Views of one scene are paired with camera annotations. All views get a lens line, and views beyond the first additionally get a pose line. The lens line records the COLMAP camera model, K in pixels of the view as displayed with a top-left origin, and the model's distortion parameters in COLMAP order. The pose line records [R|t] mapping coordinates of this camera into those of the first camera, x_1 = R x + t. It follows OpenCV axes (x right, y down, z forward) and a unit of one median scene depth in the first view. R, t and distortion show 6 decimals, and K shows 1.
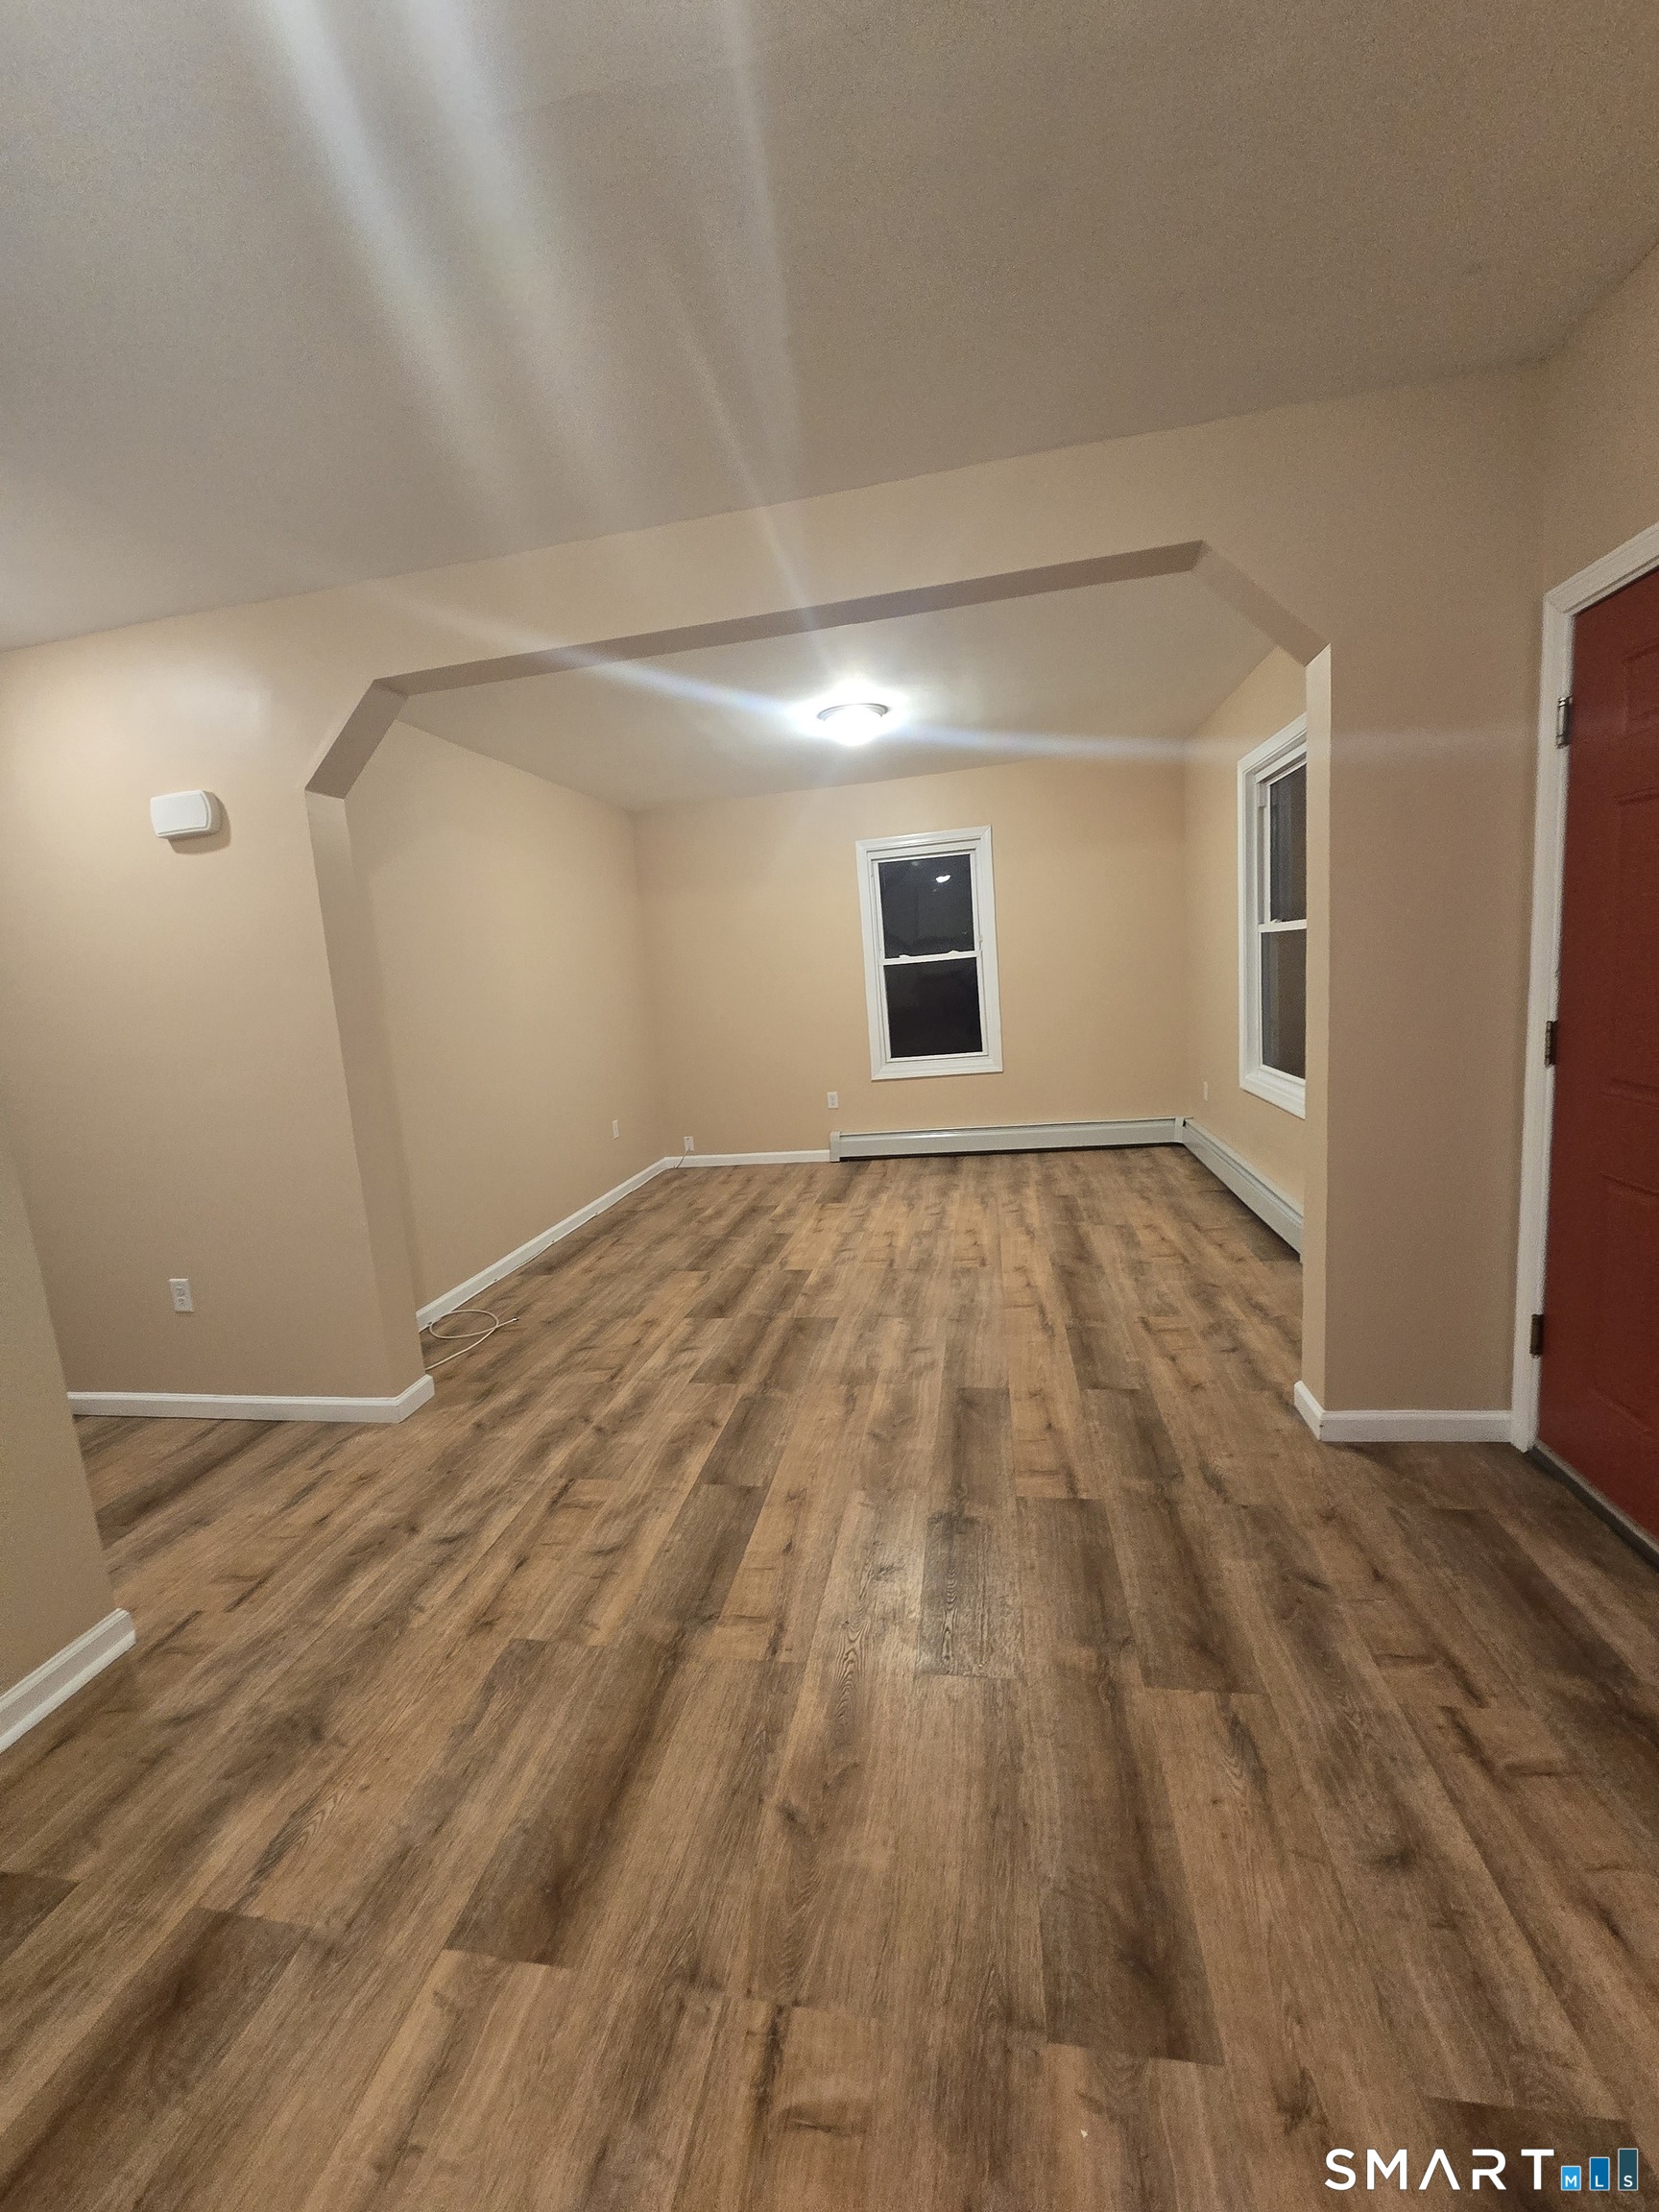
lens RADIAL K [[897.2, 0, 831.6], [0, 897.2, 1102.2], [0, 0, 1]] dist [-0.000611, 0.000118]
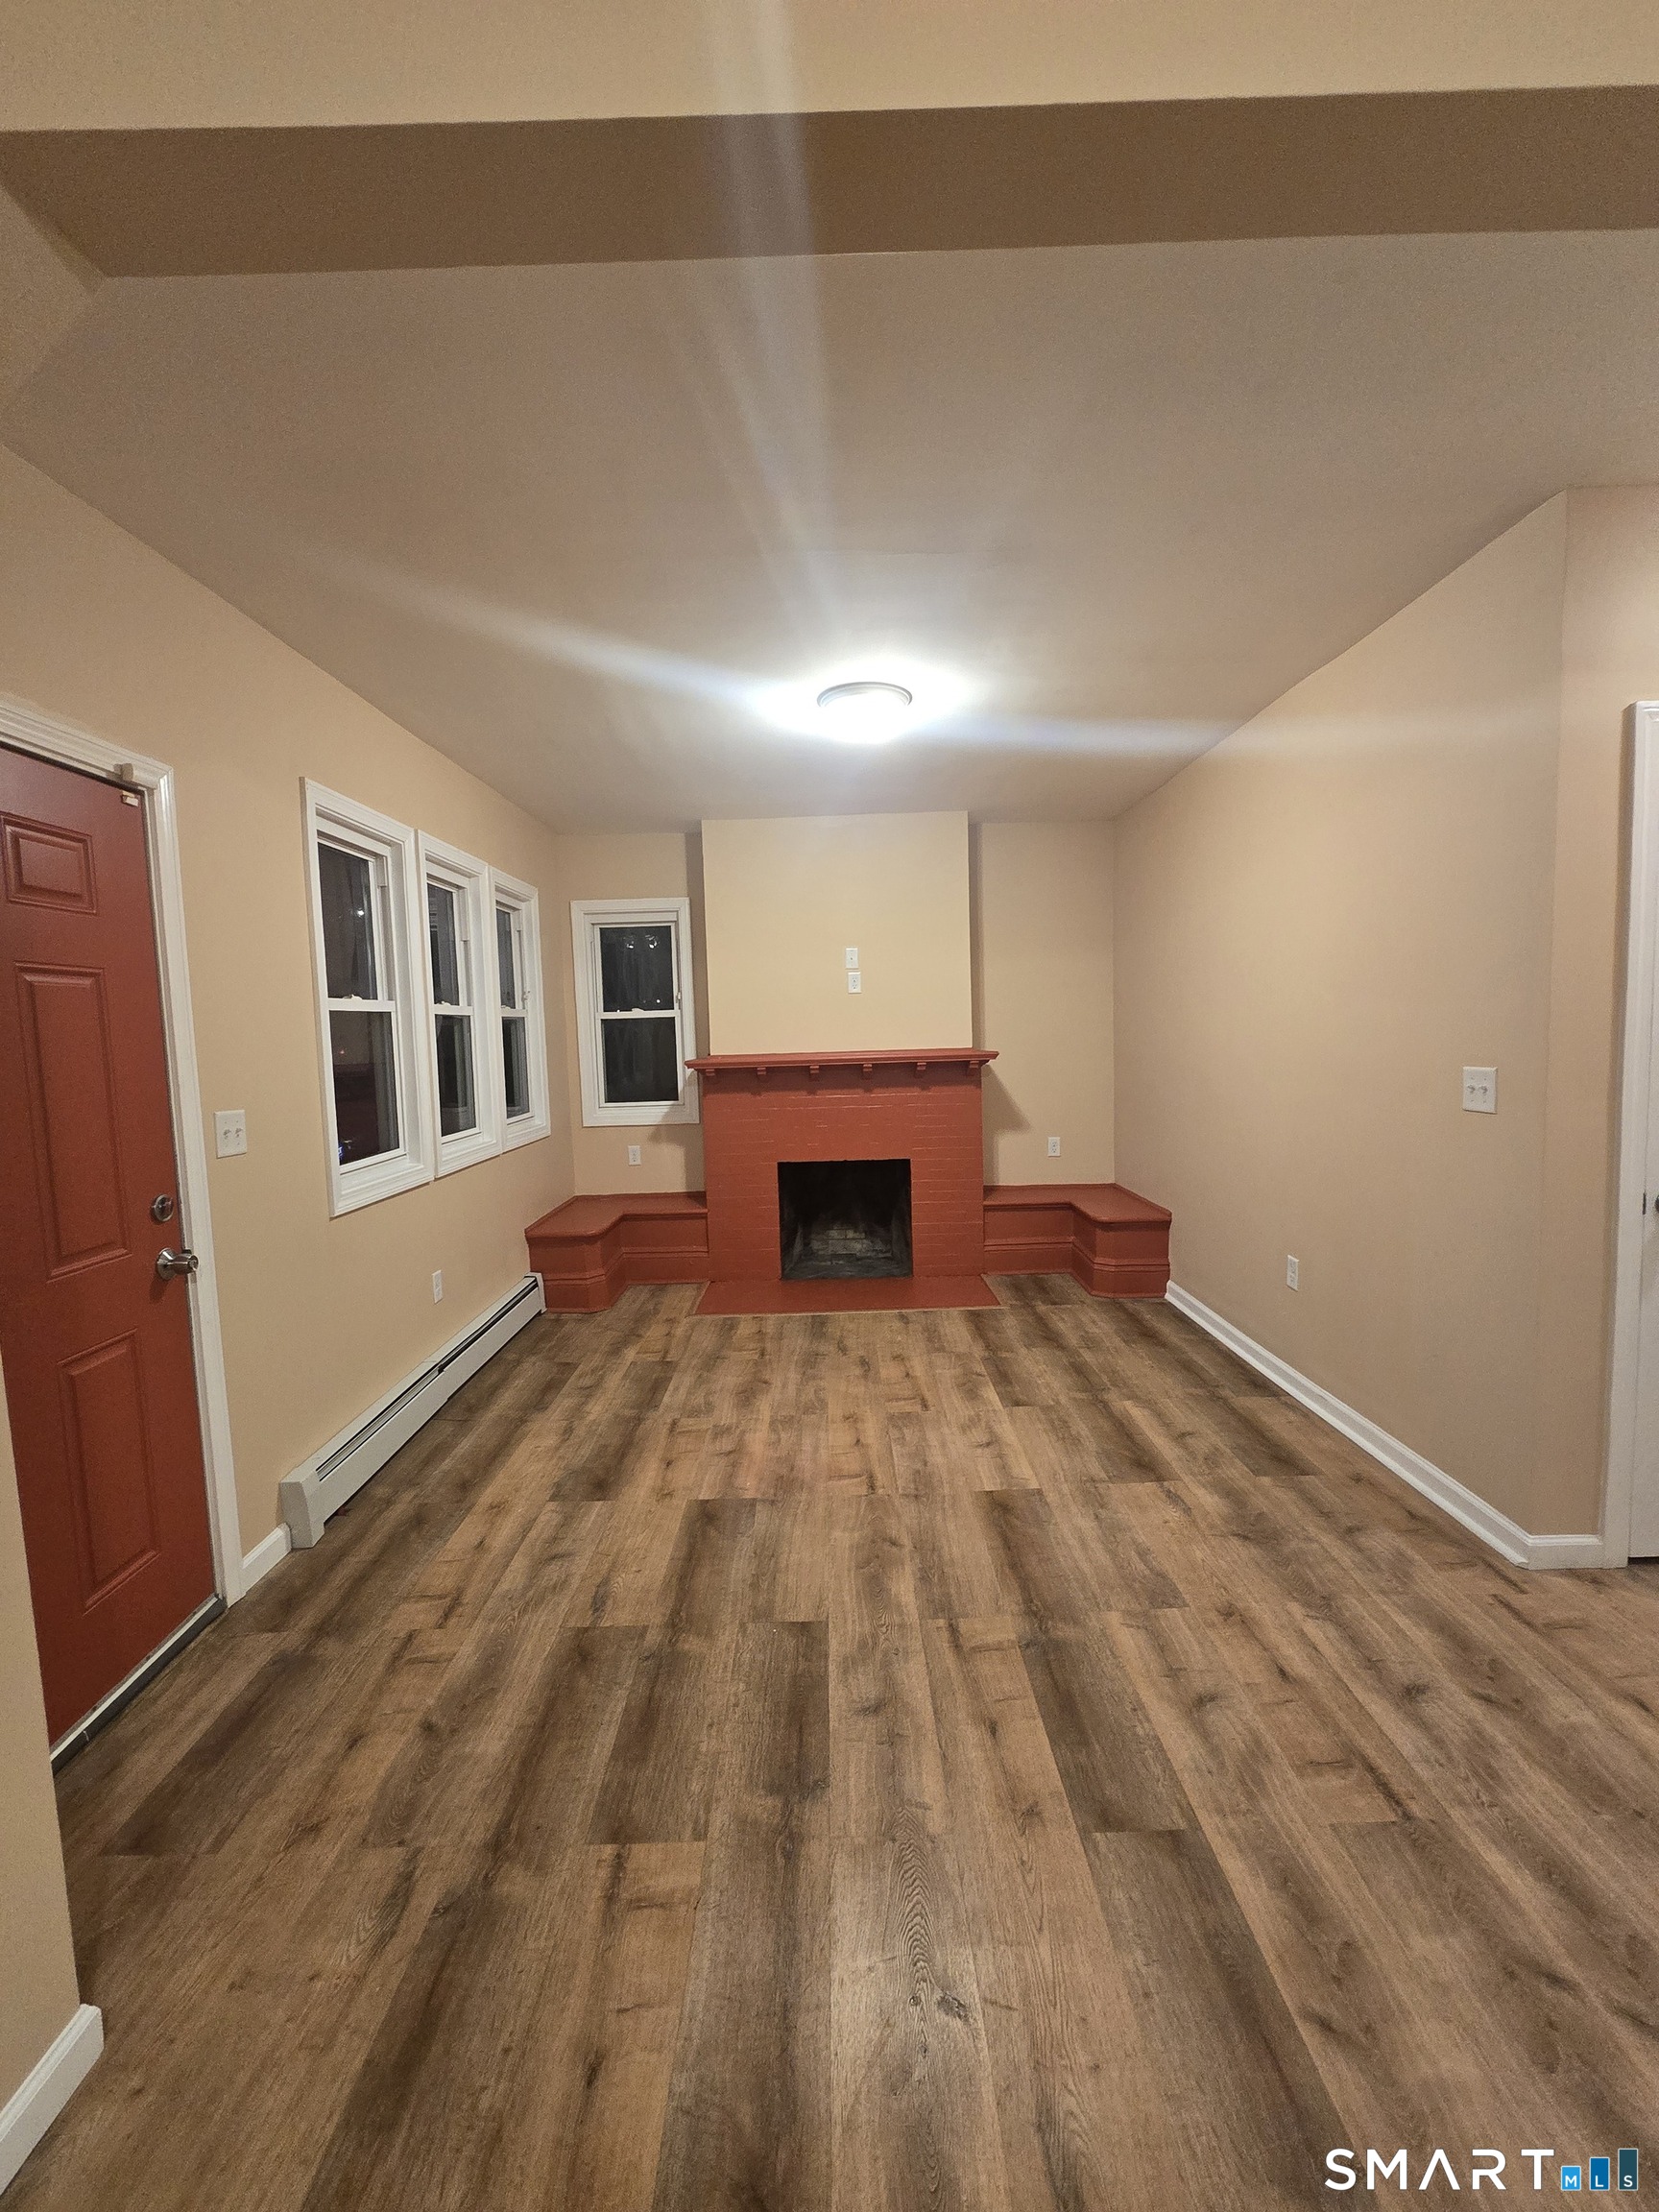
lens RADIAL K [[897.2, 0, 830.6], [0, 897.2, 1103.0], [0, 0, 1]] dist [-0.000611, 0.000118]
pose [[-0.978833, 0.126638, -0.160777, 0.179612], [0.085522, 0.966790, 0.240836, -0.313239], [0.185936, 0.221989, -0.957157, 1.840147]]
